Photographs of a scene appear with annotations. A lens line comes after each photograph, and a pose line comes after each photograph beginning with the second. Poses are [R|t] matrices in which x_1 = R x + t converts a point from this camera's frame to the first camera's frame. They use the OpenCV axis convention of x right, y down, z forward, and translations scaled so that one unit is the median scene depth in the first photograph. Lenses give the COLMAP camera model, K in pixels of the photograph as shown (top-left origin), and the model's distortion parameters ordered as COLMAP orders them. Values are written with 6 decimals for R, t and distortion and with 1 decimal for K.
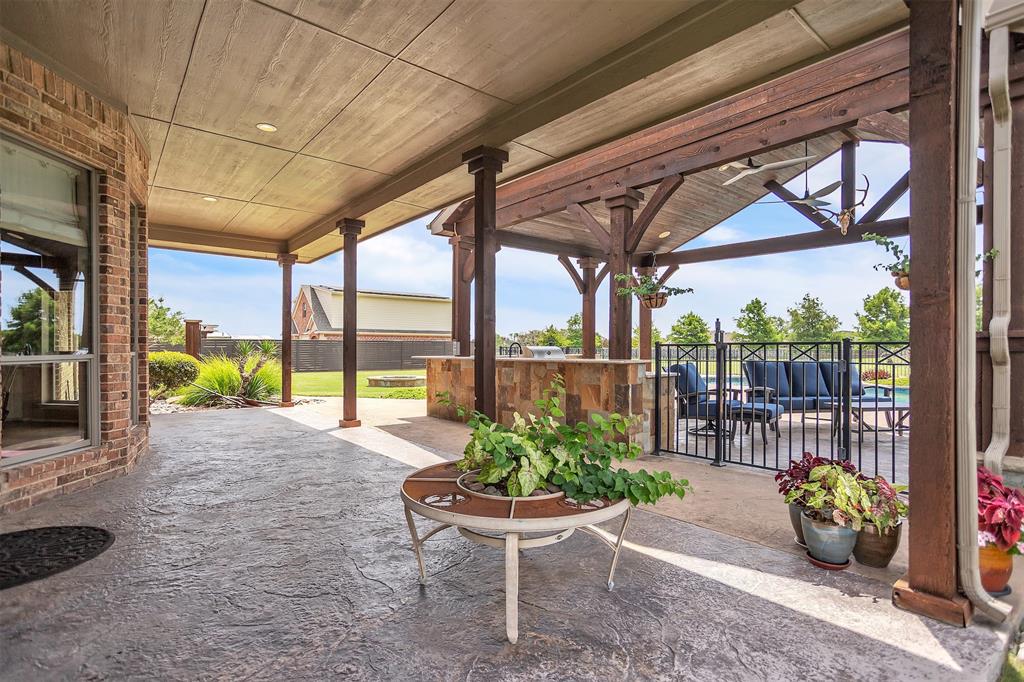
lens RADIAL K [[500.6, 0, 511.5], [0, 500.6, 343.9], [0, 0, 1]] dist [-0.059485, 0.036763]
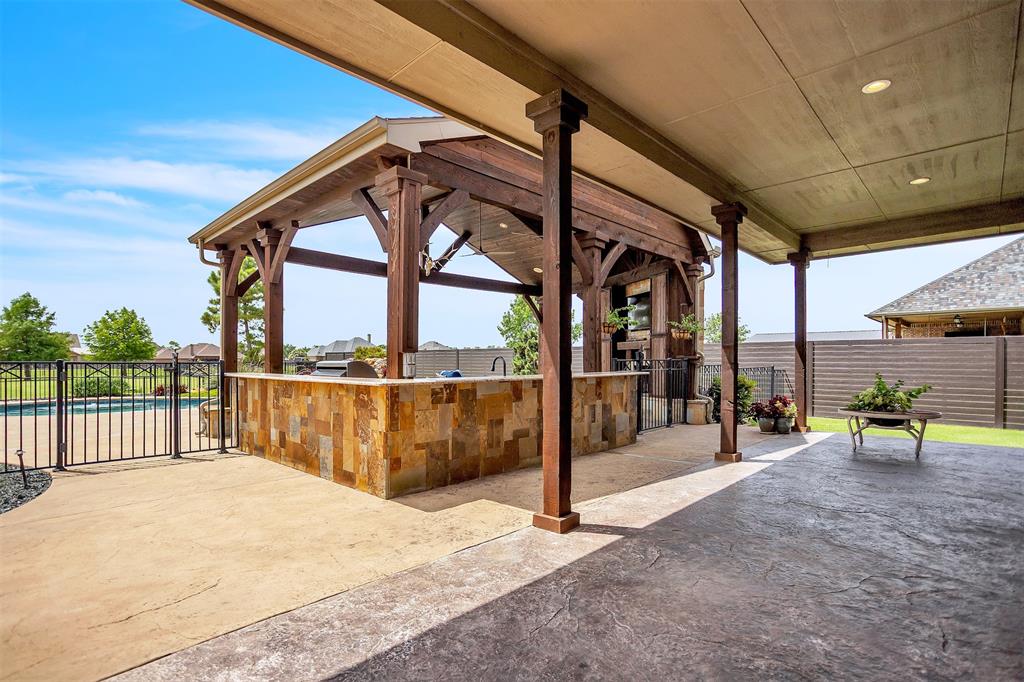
lens RADIAL K [[500.6, 0, 511.5], [0, 500.6, 343.9], [0, 0, 1]] dist [-0.059485, 0.036763]
pose [[-0.110205, 0.034090, 0.993324, -0.982975], [-0.003298, 0.999394, -0.034665, 0.006360], [-0.993903, -0.007096, -0.110026, 1.361352]]
